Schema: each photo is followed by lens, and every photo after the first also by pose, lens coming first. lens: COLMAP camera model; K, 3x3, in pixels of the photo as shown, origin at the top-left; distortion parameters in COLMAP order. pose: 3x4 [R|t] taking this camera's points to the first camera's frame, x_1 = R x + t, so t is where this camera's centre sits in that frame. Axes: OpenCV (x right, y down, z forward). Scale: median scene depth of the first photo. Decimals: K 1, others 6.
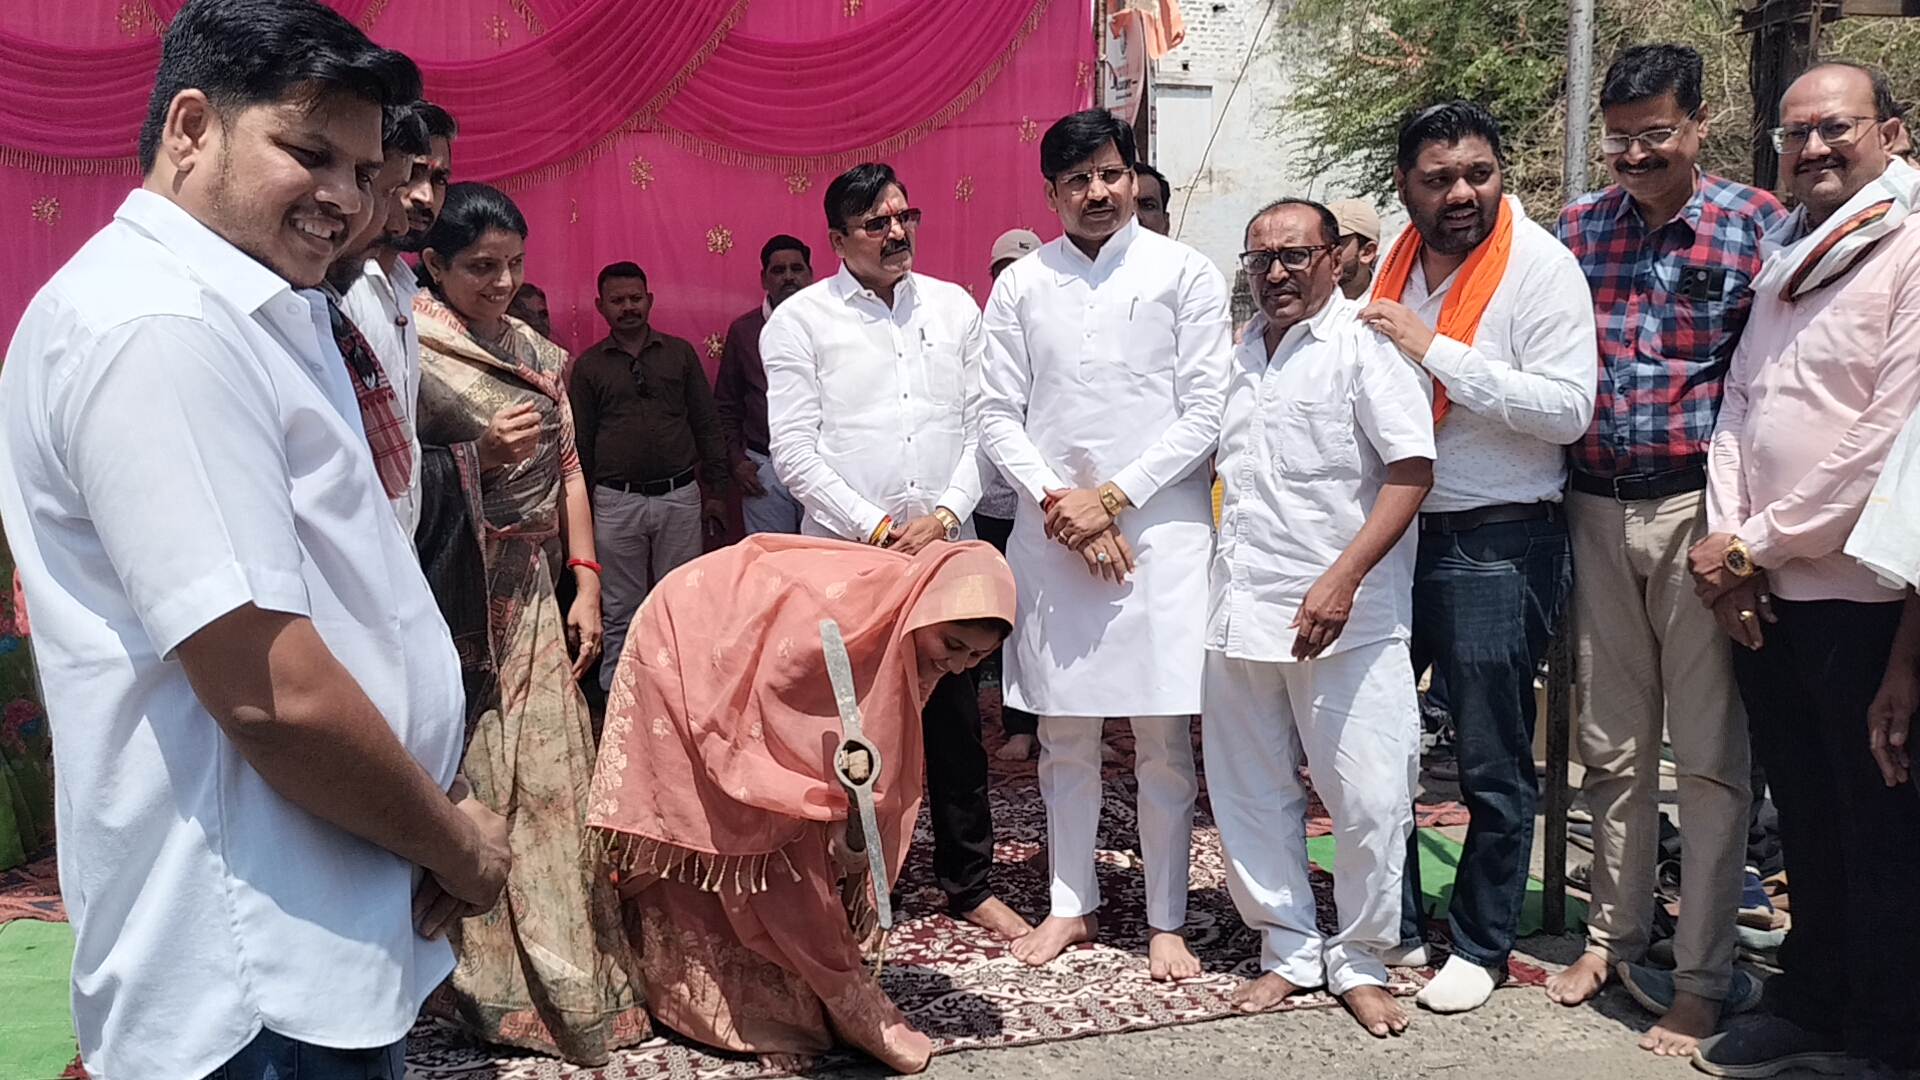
lens RADIAL K [[1699.9, 0, 952.6], [0, 1699.9, 541.6], [0, 0, 1]] dist [0.051350, -0.099589]
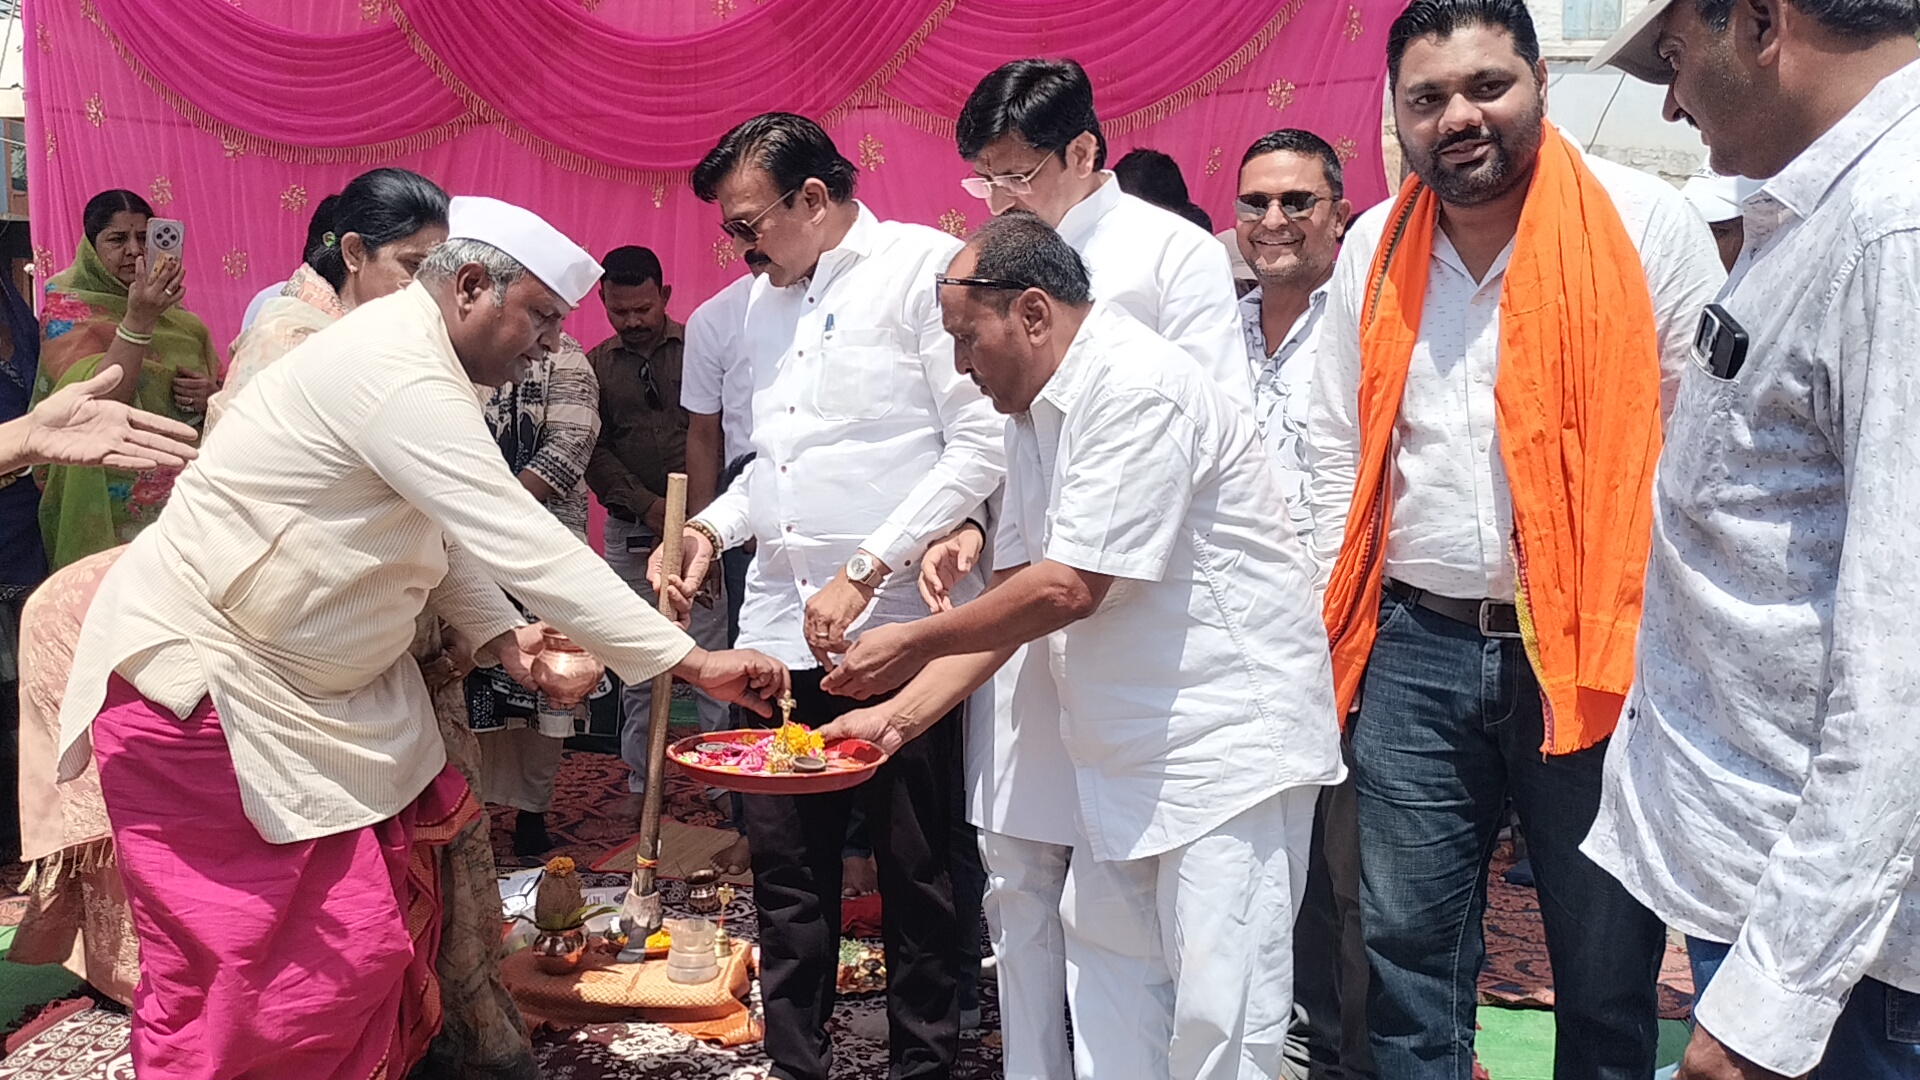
lens RADIAL K [[1699.9, 0, 947.1], [0, 1699.9, 553.9], [0, 0, 1]] dist [0.051350, -0.099589]
pose [[0.944032, 0.055590, -0.325137, 0.169314], [-0.053822, 0.998446, 0.014437, -0.020083], [0.325434, 0.003871, 0.945557, 0.168557]]
